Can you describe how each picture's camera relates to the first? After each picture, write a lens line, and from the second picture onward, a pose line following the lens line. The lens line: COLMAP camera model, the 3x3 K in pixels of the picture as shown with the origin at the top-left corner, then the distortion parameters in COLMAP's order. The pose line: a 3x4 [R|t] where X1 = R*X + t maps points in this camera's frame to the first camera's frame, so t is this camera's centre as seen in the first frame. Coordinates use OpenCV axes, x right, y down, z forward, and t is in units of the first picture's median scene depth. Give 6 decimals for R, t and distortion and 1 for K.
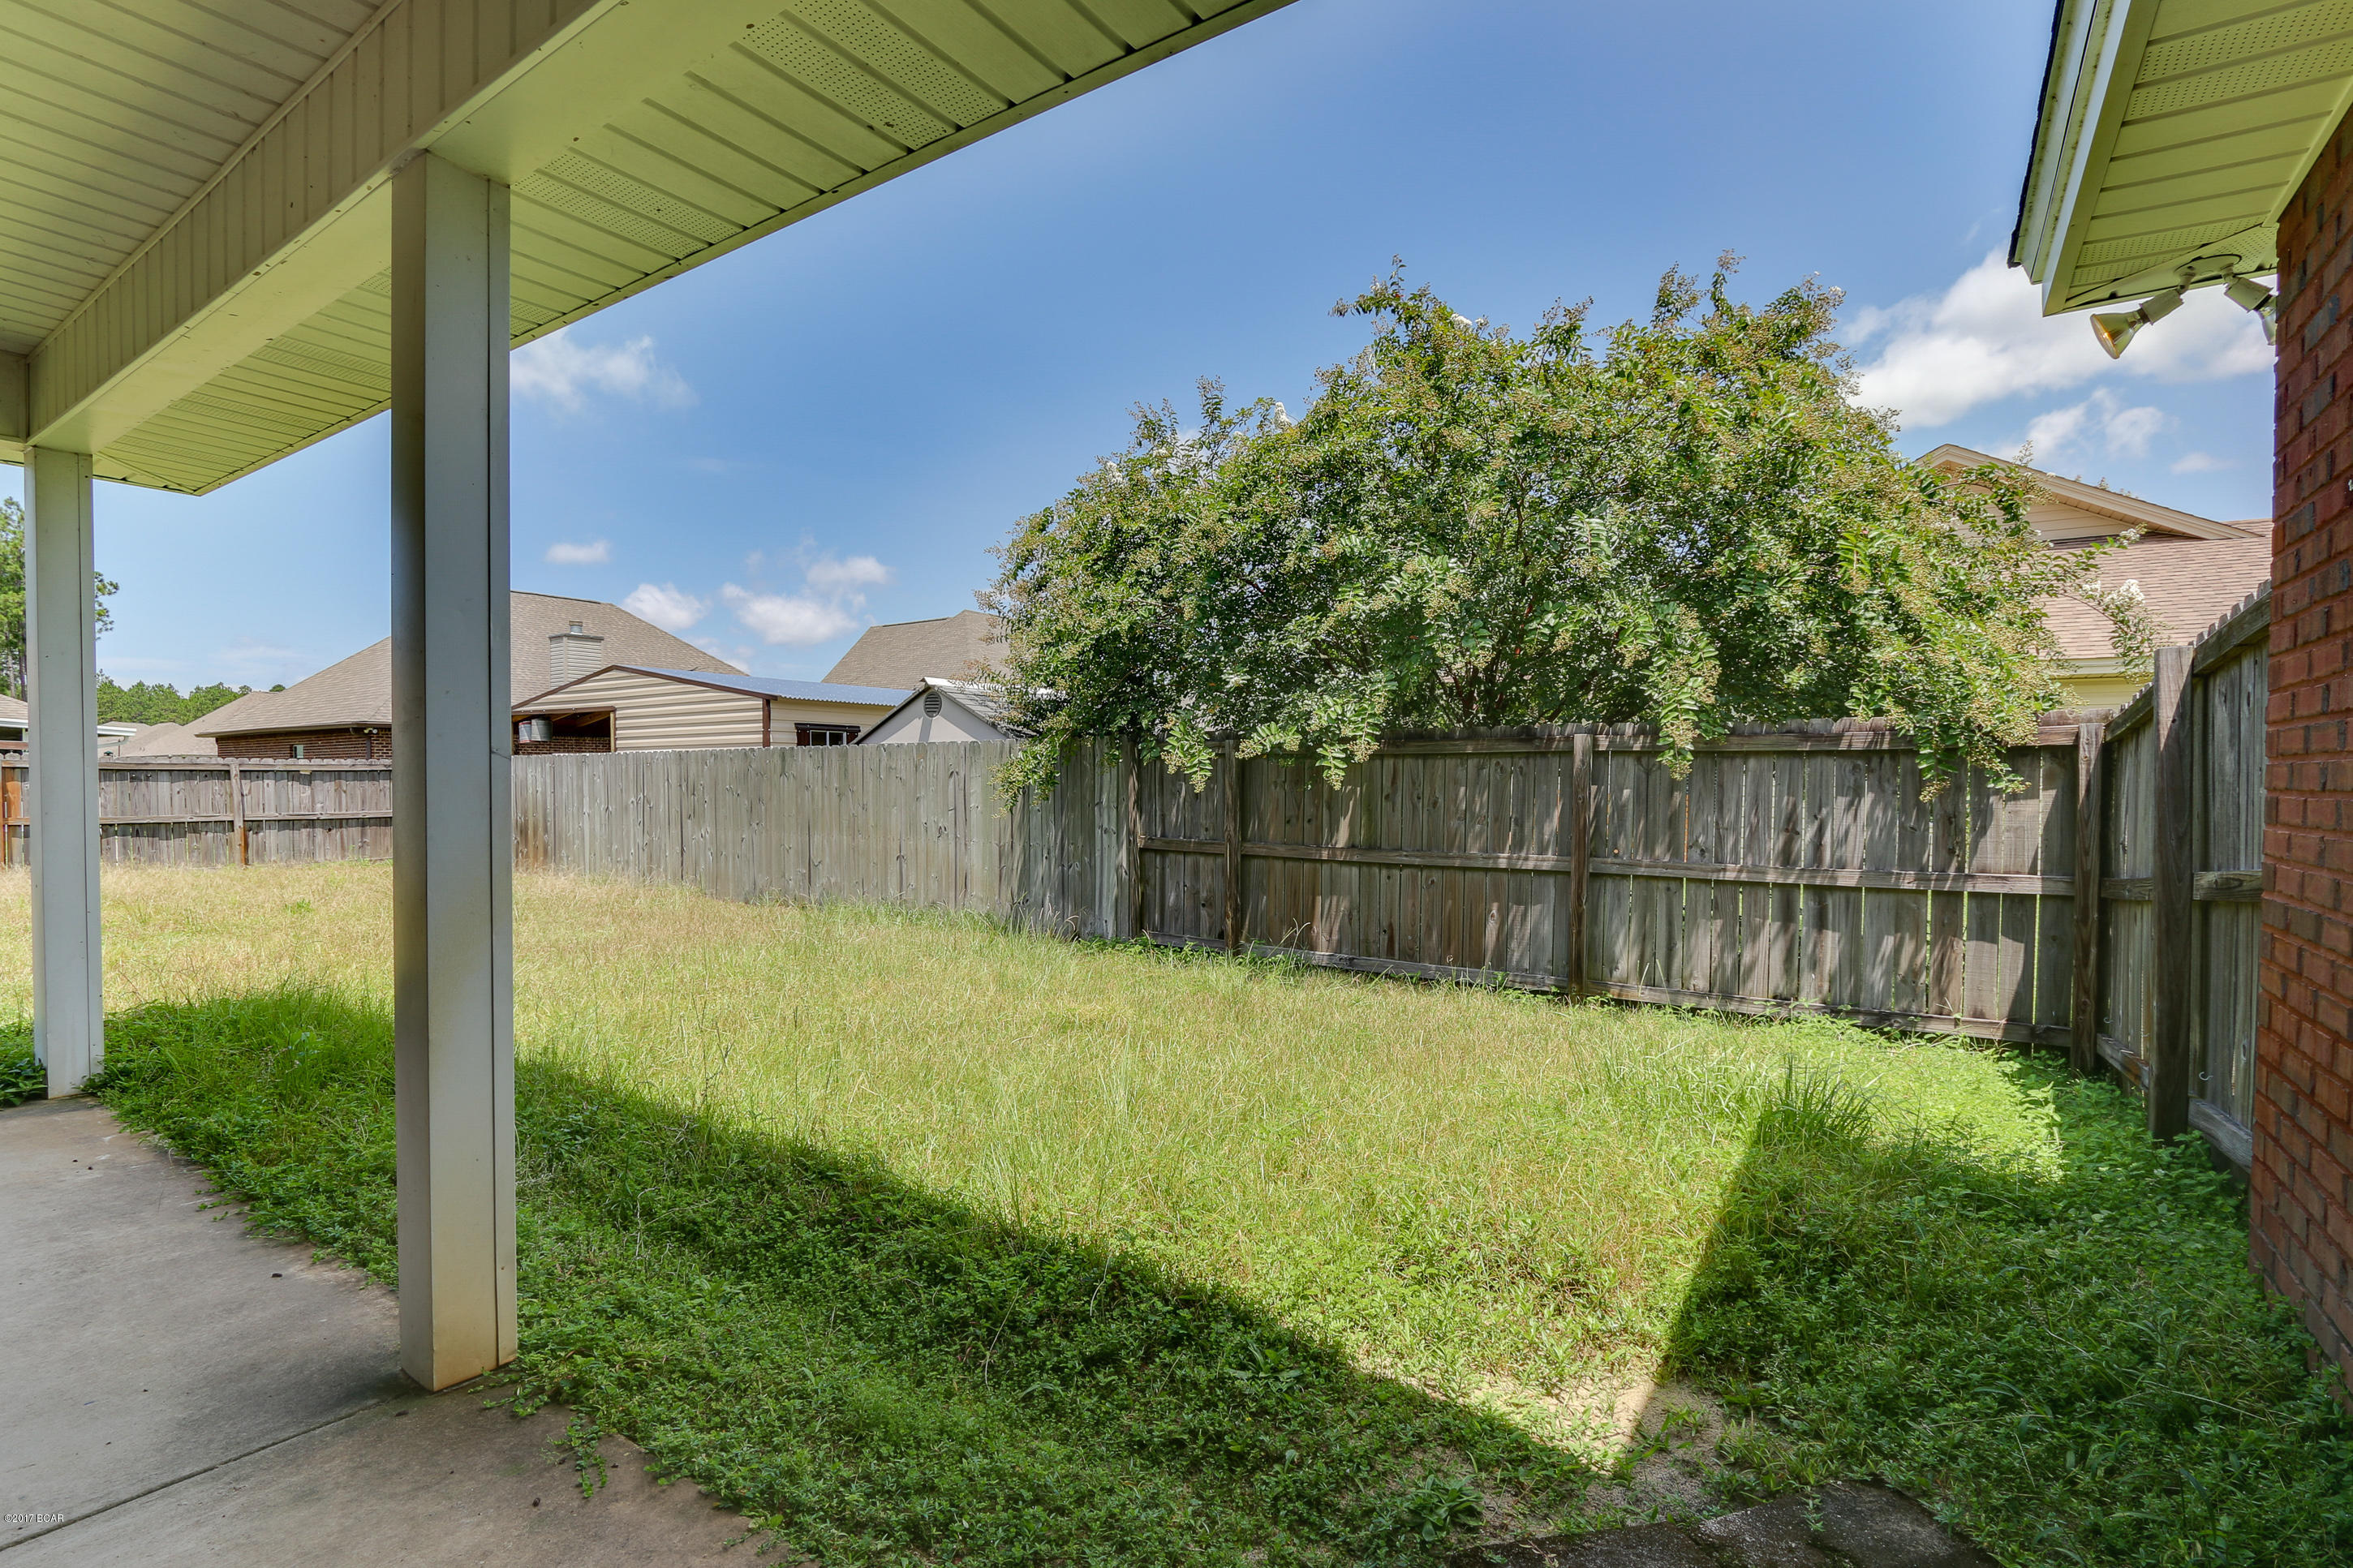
lens RADIAL K [[1085.6, 0, 1178.0], [0, 1085.6, 789.3], [0, 0, 1]] dist [-0.019534, -0.000252]
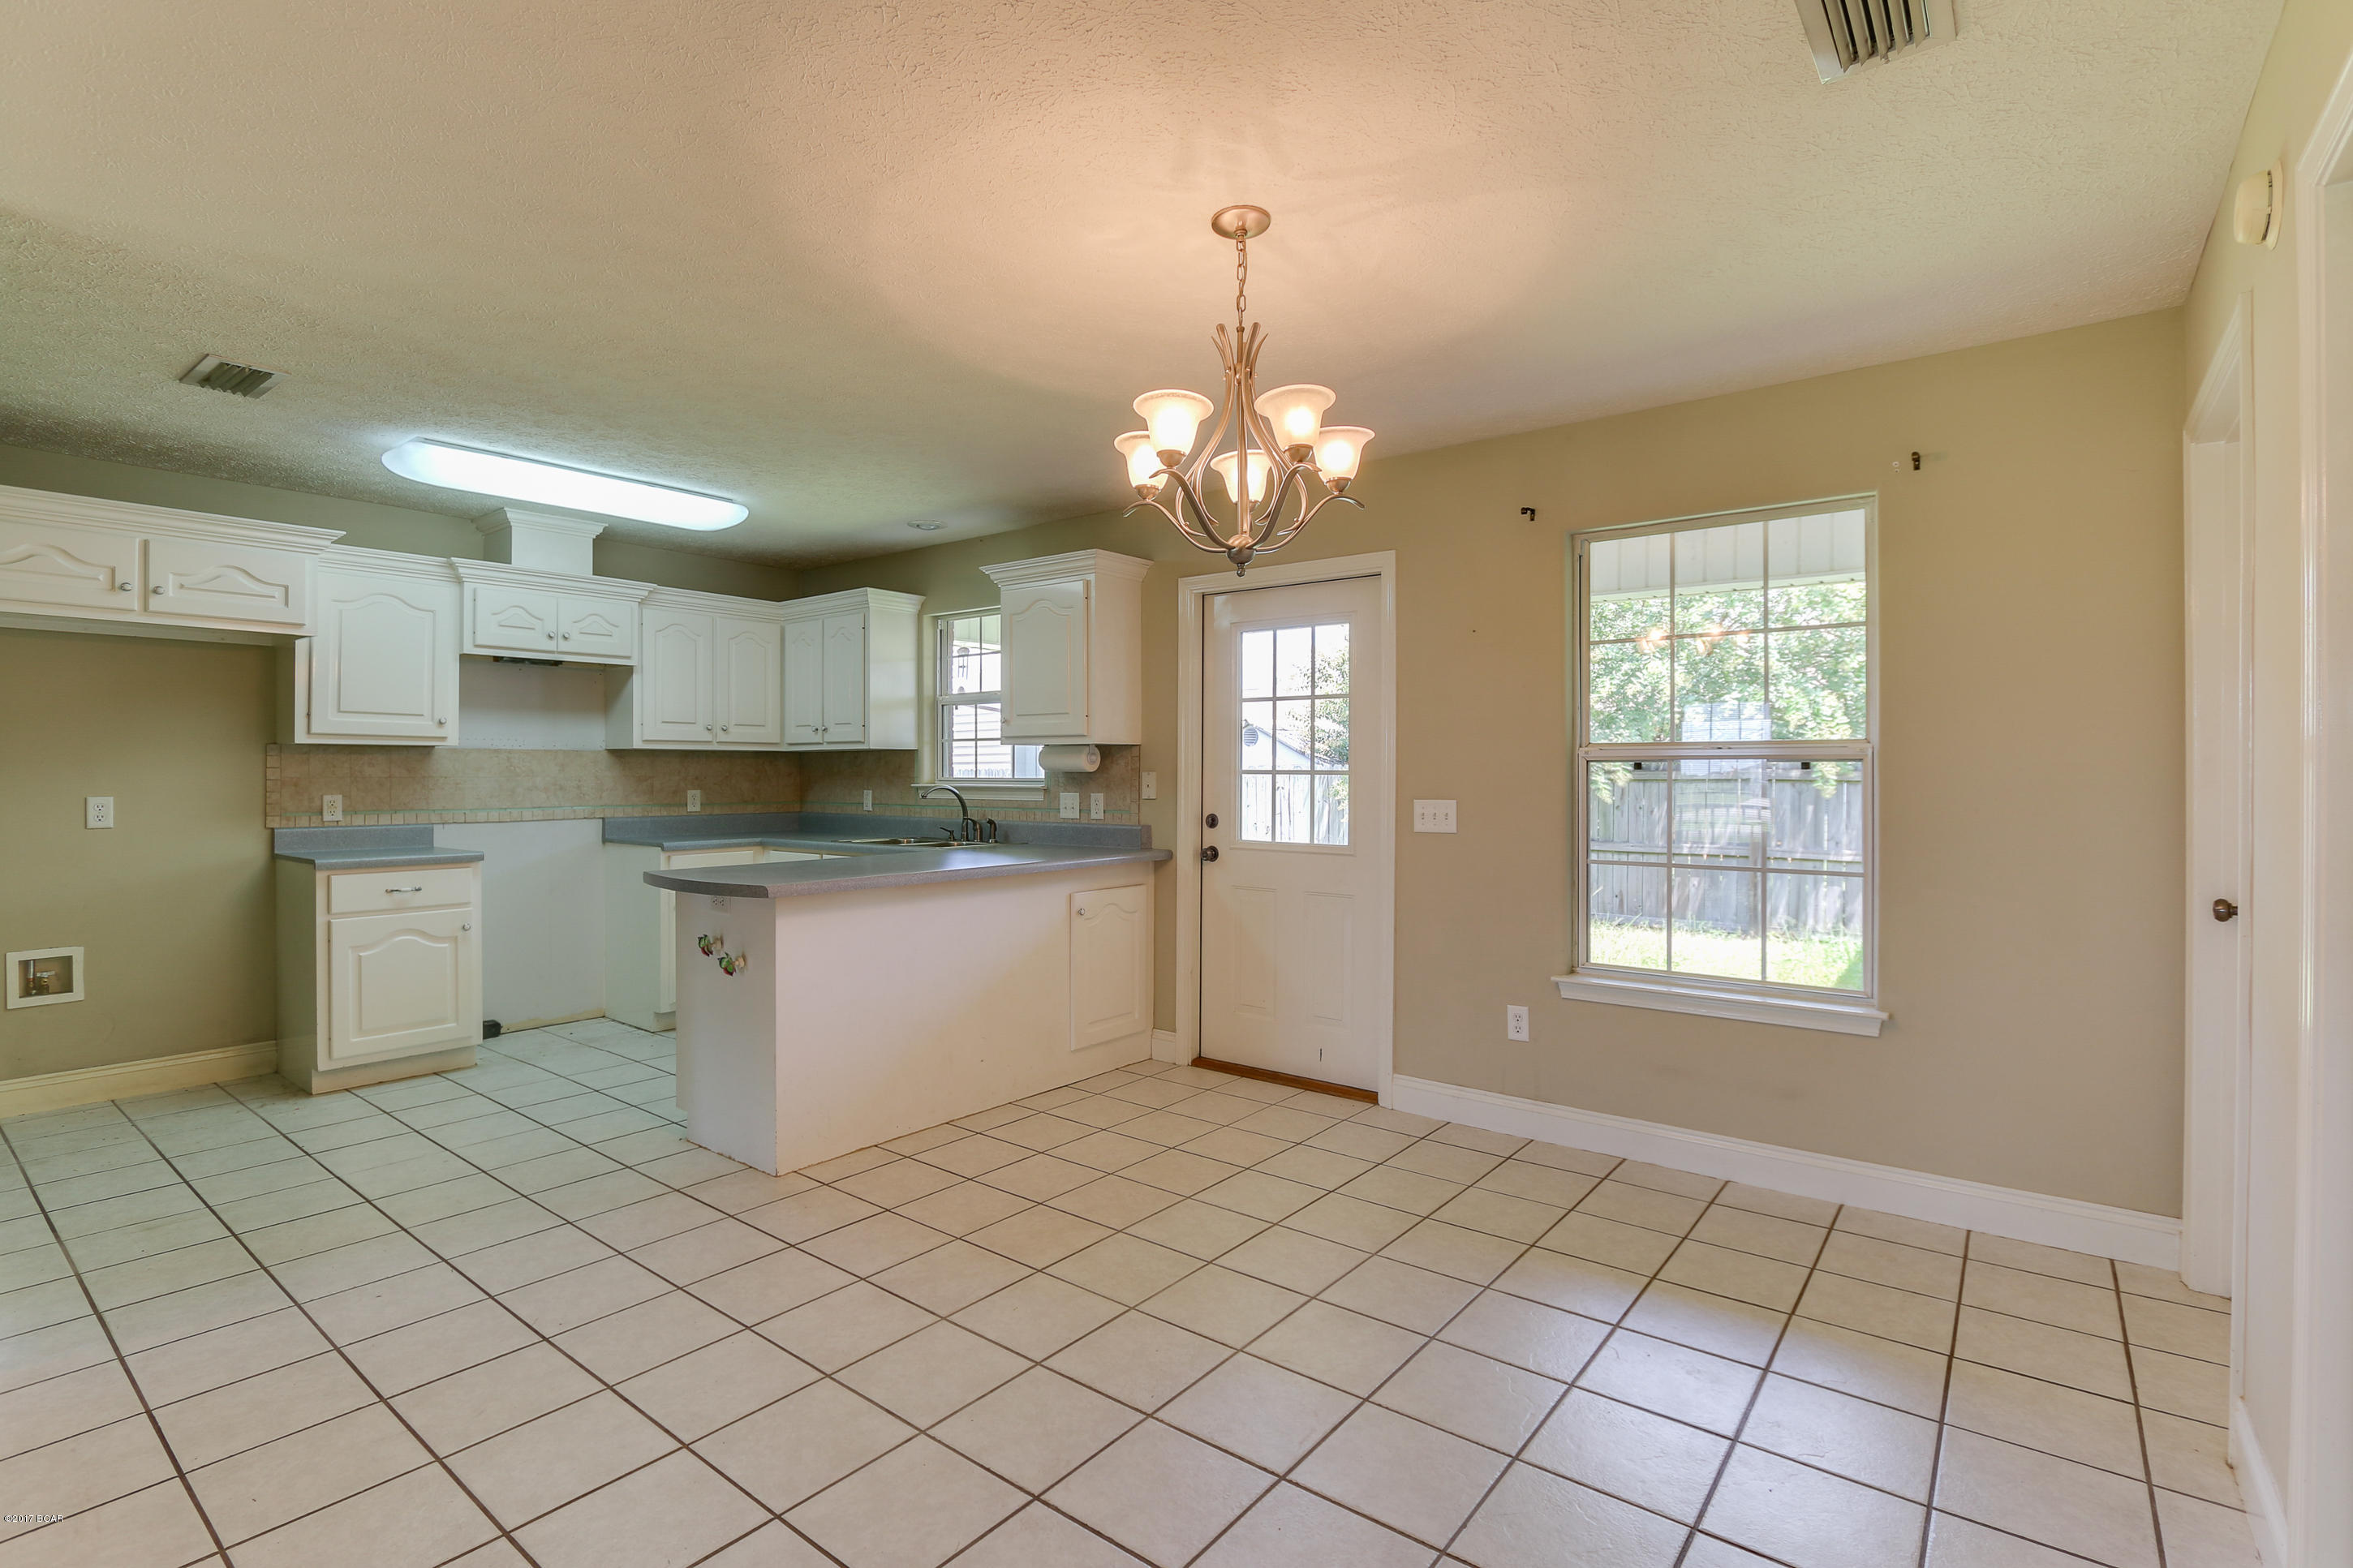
lens RADIAL K [[1085.6, 0, 1170.0], [0, 1085.6, 775.1], [0, 0, 1]] dist [-0.019534, -0.000252]
pose [[0.997236, 0.001049, -0.074289, -0.353768], [-0.002853, 0.999703, -0.024187, -0.000094], [0.074241, 0.024332, 0.996943, -0.614176]]
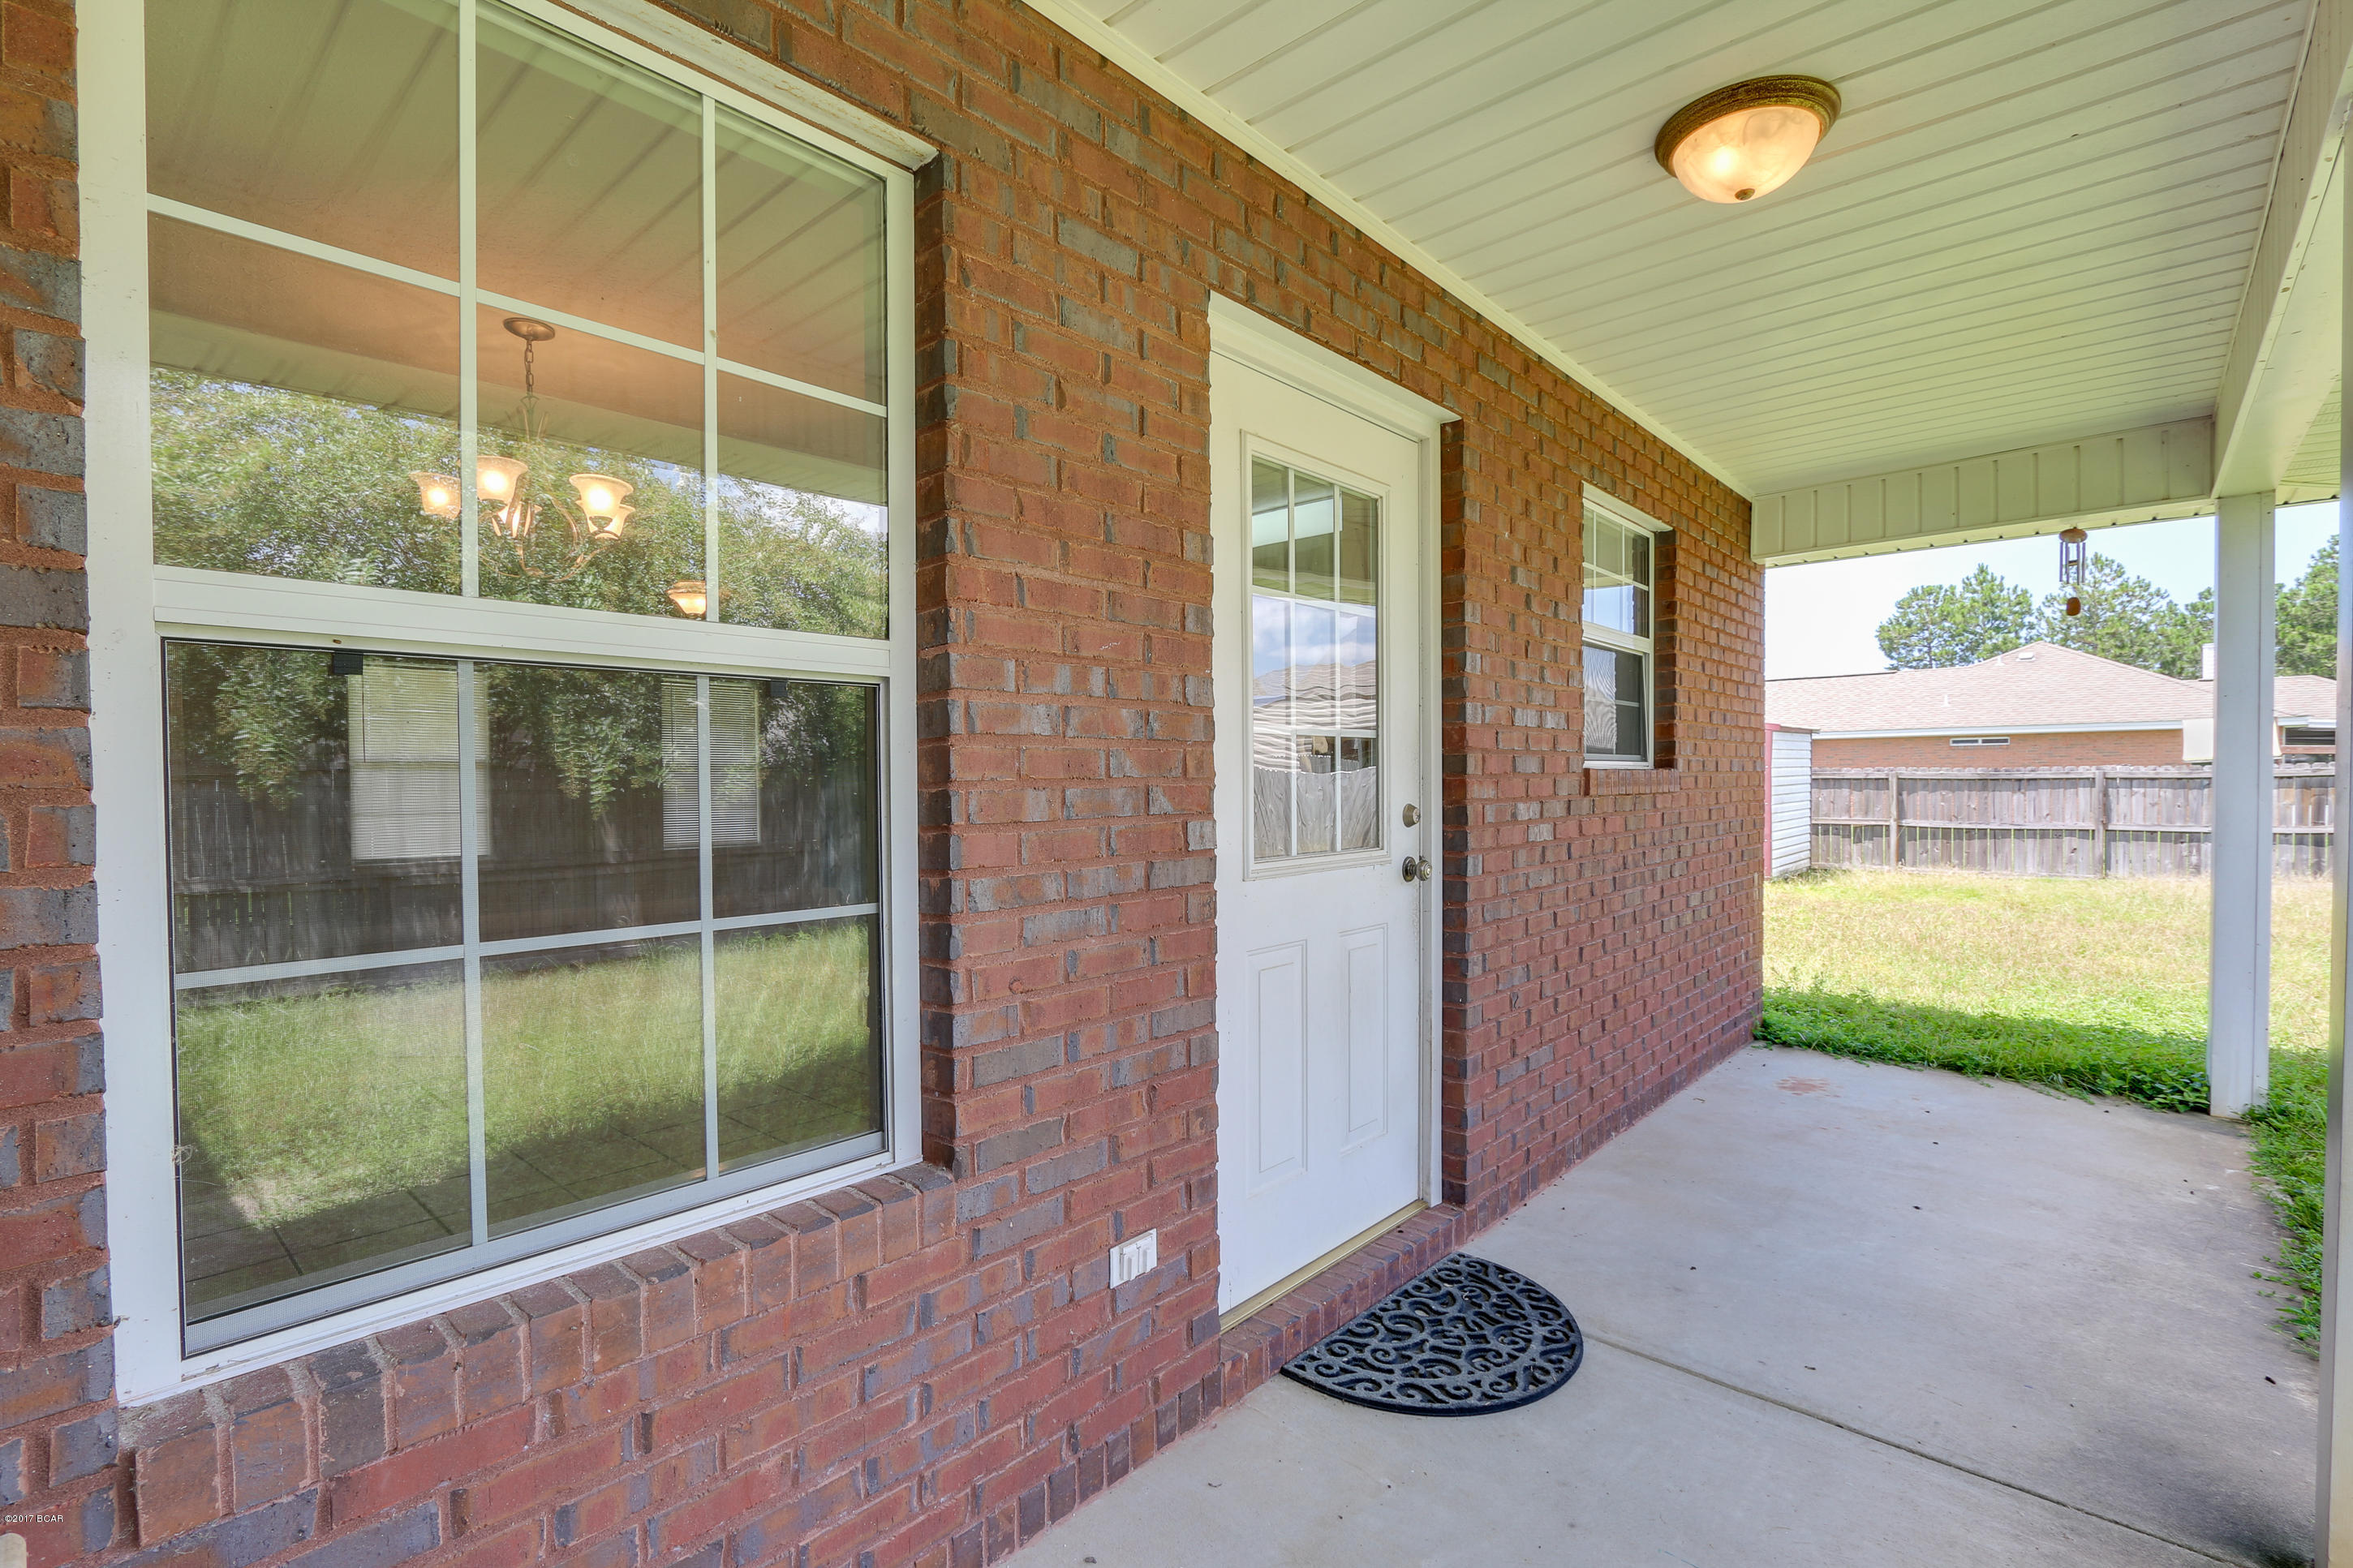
lens RADIAL K [[1085.6, 0, 1182.5], [0, 1085.6, 783.6], [0, 0, 1]] dist [-0.019534, -0.000252]
pose [[-0.123161, 0.009776, -0.992339, 0.144491], [-0.016825, 0.999787, 0.011938, -0.045213], [0.992244, 0.018166, -0.122970, 0.151187]]
